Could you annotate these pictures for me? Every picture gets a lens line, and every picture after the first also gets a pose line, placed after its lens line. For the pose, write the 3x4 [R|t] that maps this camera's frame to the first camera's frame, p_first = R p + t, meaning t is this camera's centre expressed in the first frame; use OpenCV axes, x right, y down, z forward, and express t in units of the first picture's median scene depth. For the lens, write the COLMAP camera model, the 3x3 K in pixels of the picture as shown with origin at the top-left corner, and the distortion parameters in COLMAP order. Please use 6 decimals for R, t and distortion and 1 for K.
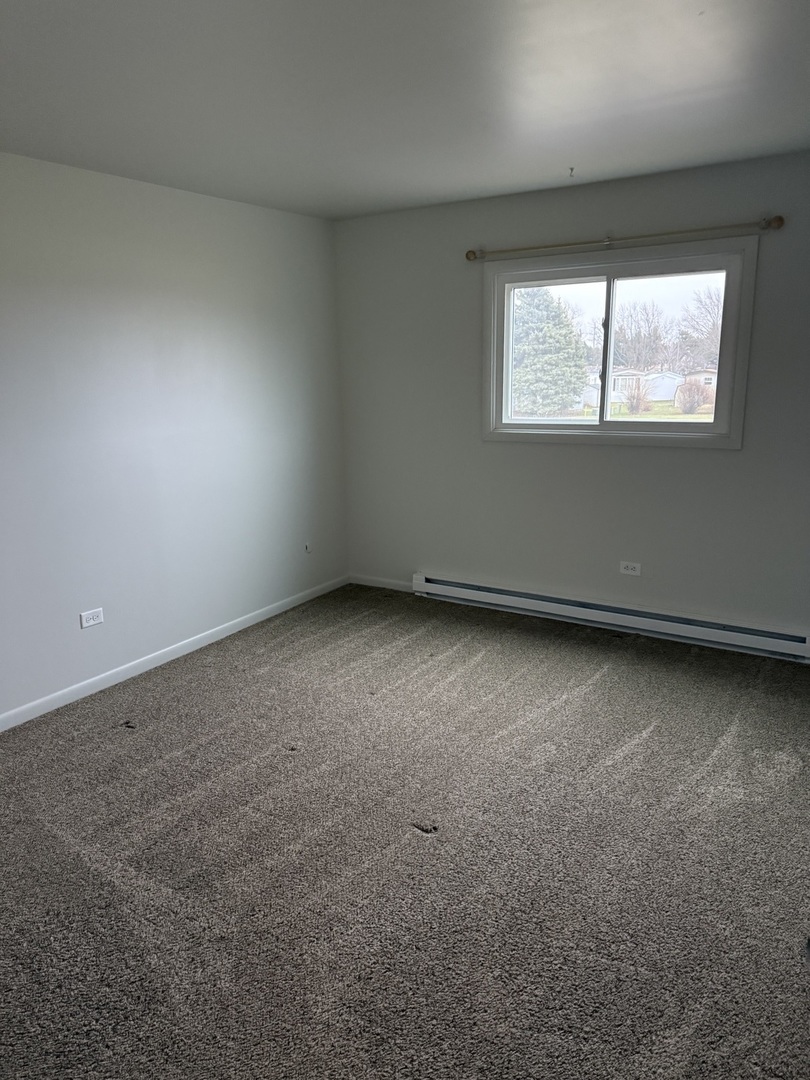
lens RADIAL K [[776.7, 0, 405.0], [0, 776.7, 540.0], [0, 0, 1]] dist [0.012512, -0.022172]
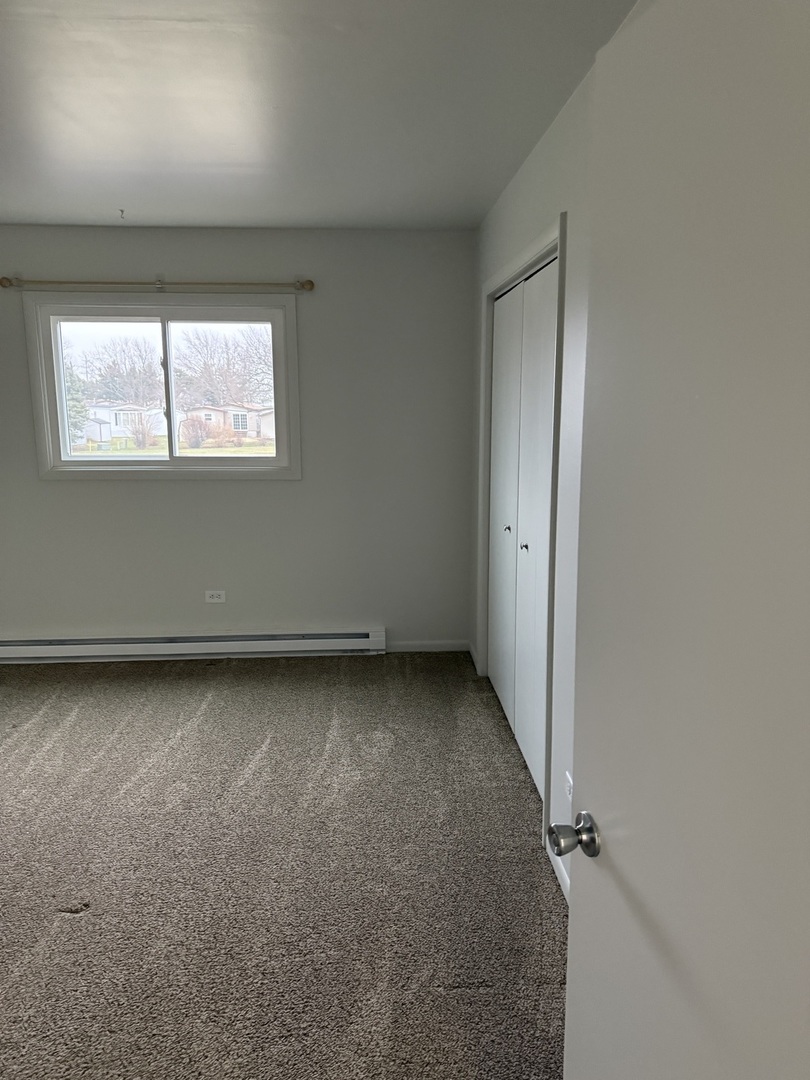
lens RADIAL K [[776.7, 0, 405.0], [0, 776.7, 540.0], [0, 0, 1]] dist [0.012512, -0.022172]
pose [[0.809040, -0.106373, 0.578048, -0.120020], [0.129336, 0.991600, 0.001456, -0.009164], [-0.573347, 0.073585, 0.816001, -0.000111]]
